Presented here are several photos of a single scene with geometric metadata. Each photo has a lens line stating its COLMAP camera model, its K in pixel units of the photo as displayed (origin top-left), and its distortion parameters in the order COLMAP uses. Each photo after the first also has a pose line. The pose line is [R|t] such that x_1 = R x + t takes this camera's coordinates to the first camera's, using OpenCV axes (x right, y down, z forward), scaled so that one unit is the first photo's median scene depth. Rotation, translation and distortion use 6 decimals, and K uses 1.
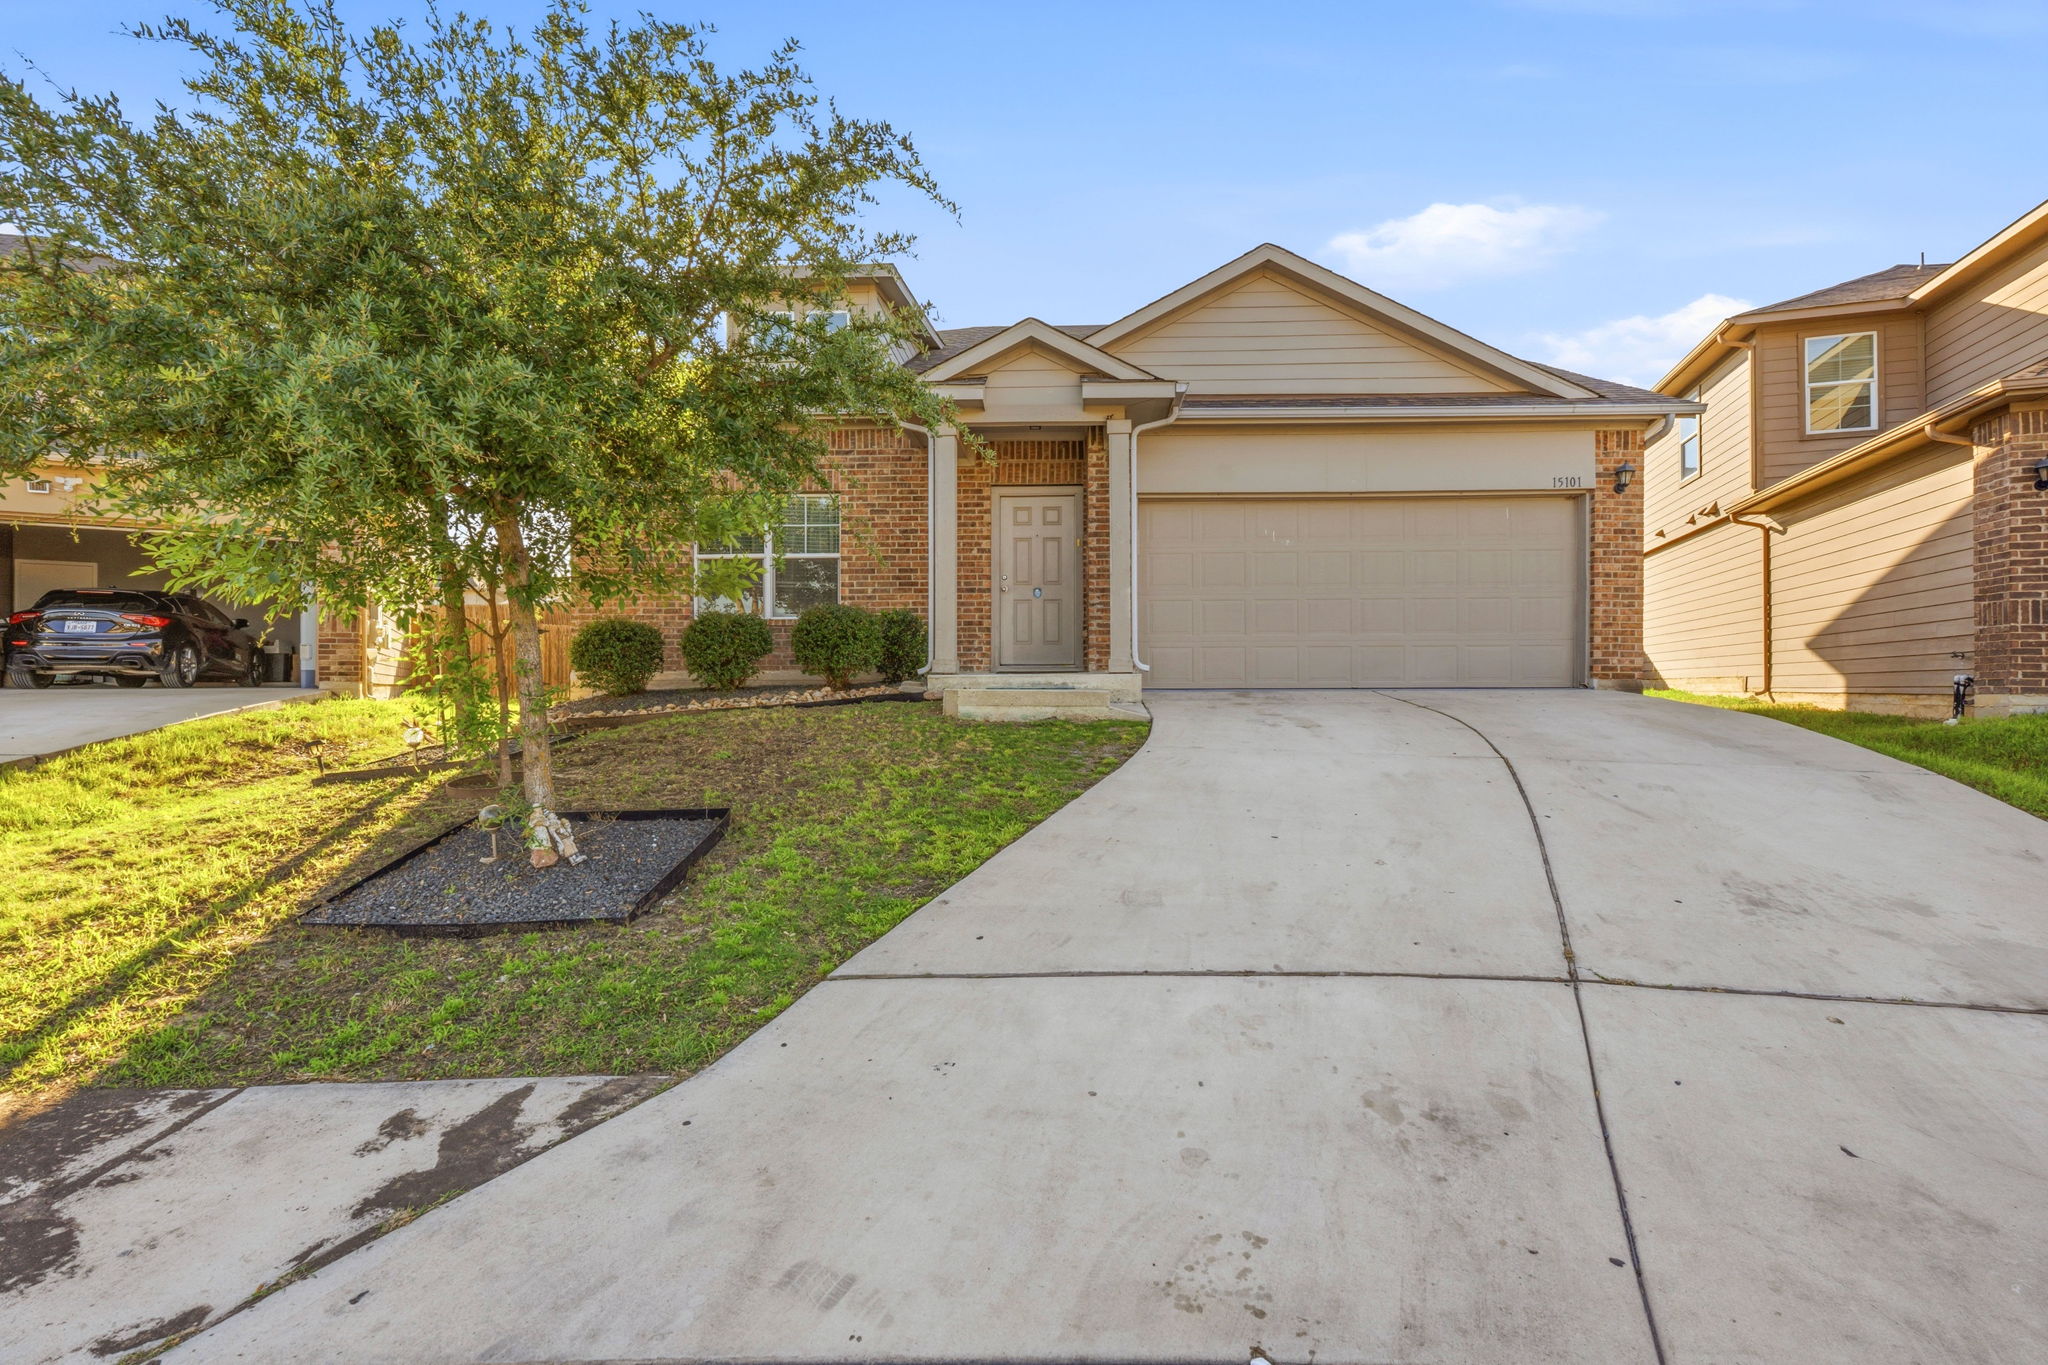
lens RADIAL K [[912.3, 0, 1028.8], [0, 912.3, 683.9], [0, 0, 1]] dist [-0.001956, 0.000007]
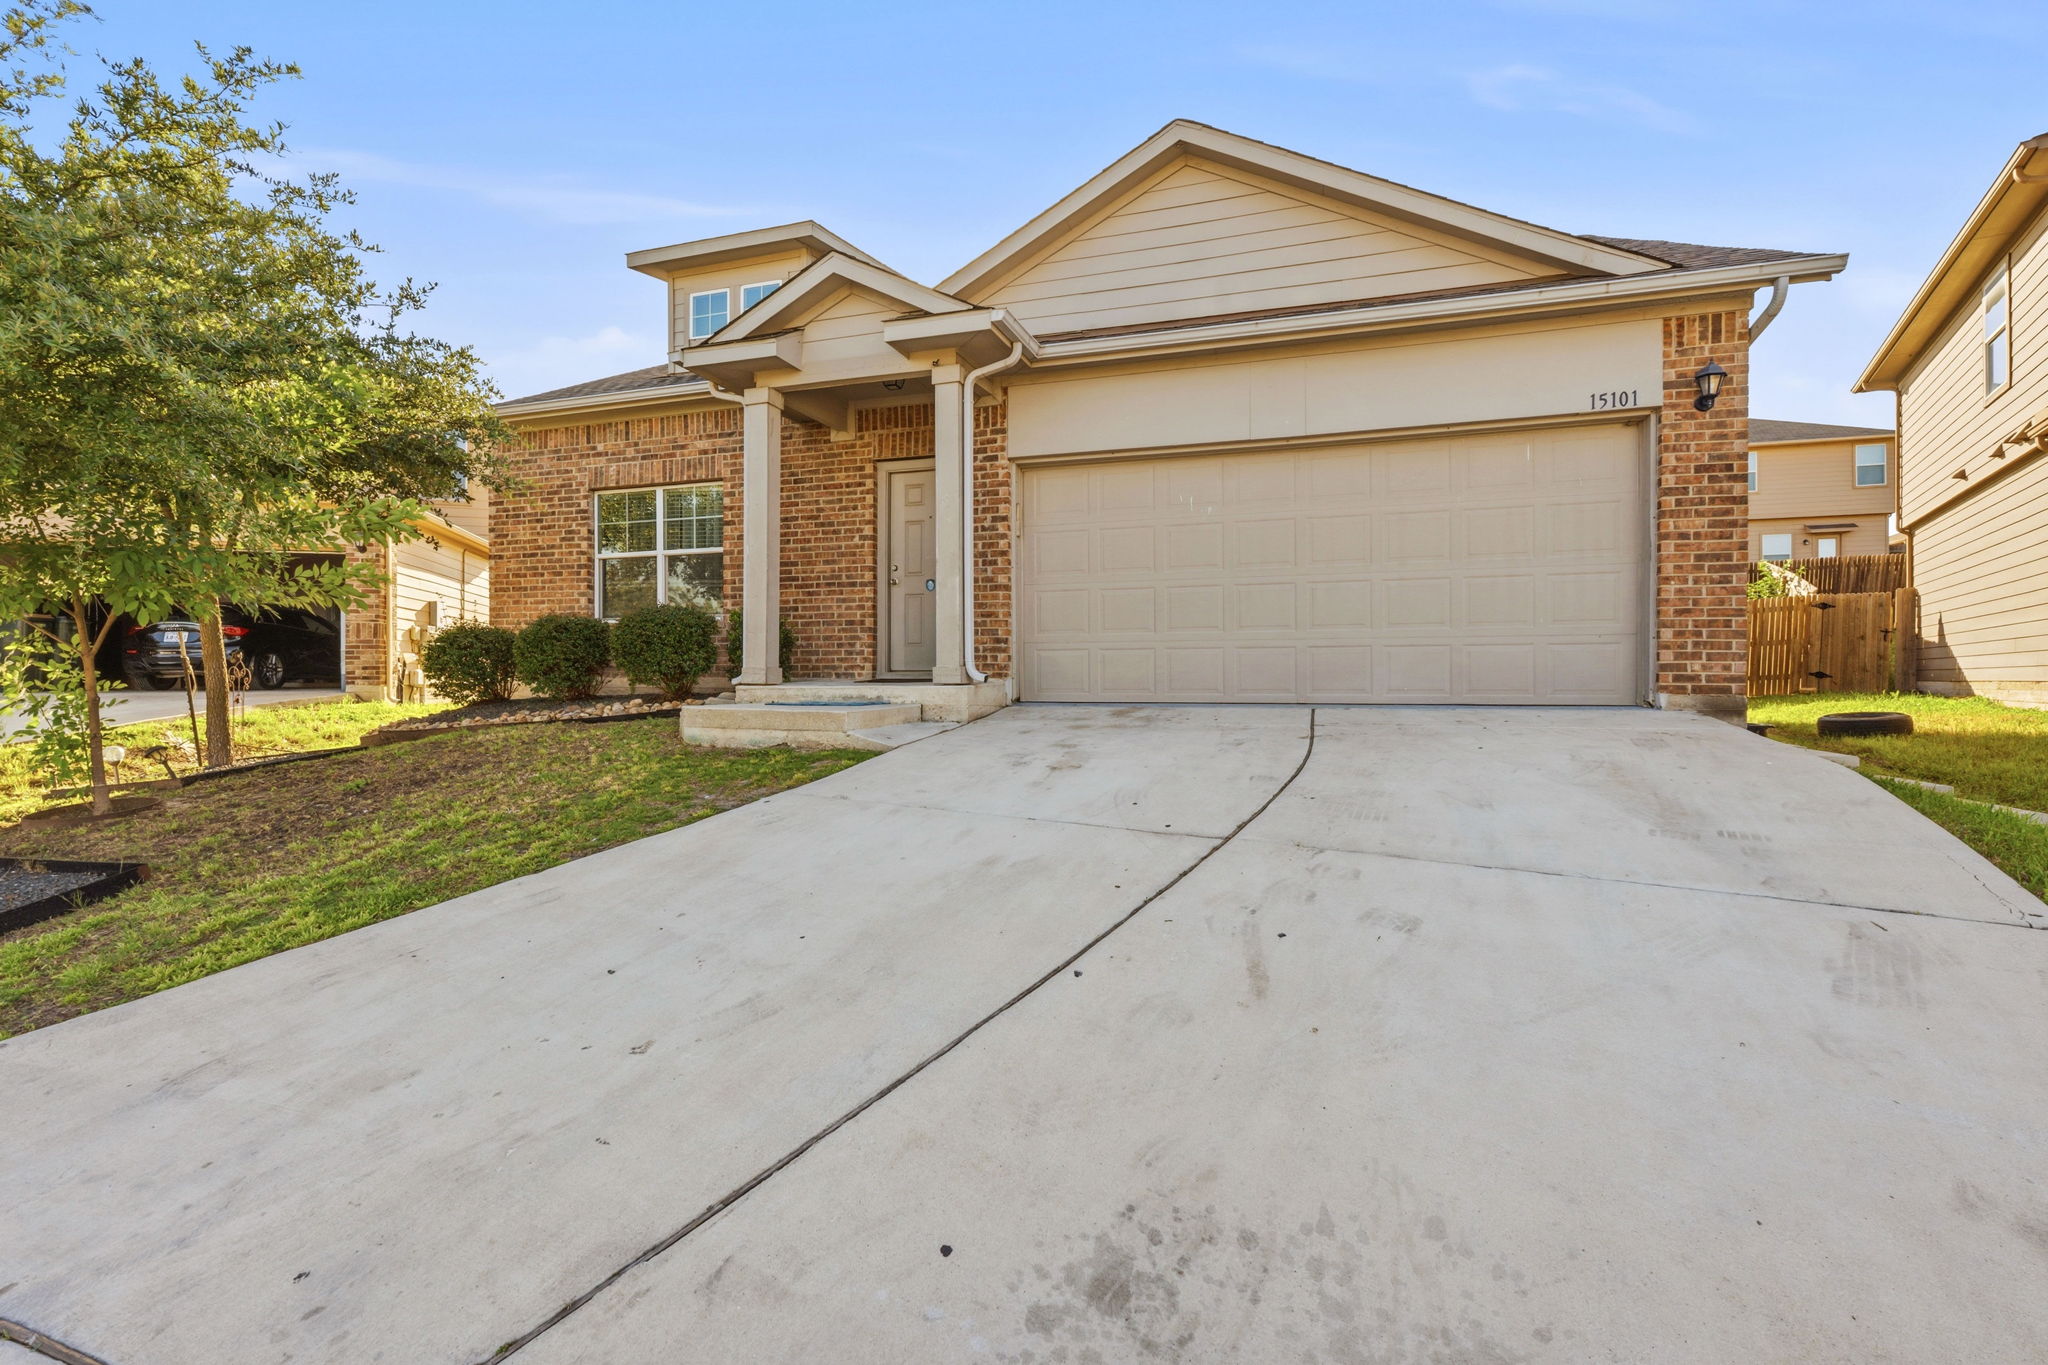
lens RADIAL K [[912.3, 0, 1020.8], [0, 912.3, 676.5], [0, 0, 1]] dist [-0.001956, 0.000007]
pose [[0.962235, 0.000954, -0.272218, 0.352293], [-0.000616, 0.999999, 0.001327, -0.018676], [0.272219, -0.001109, 0.962235, 0.236261]]
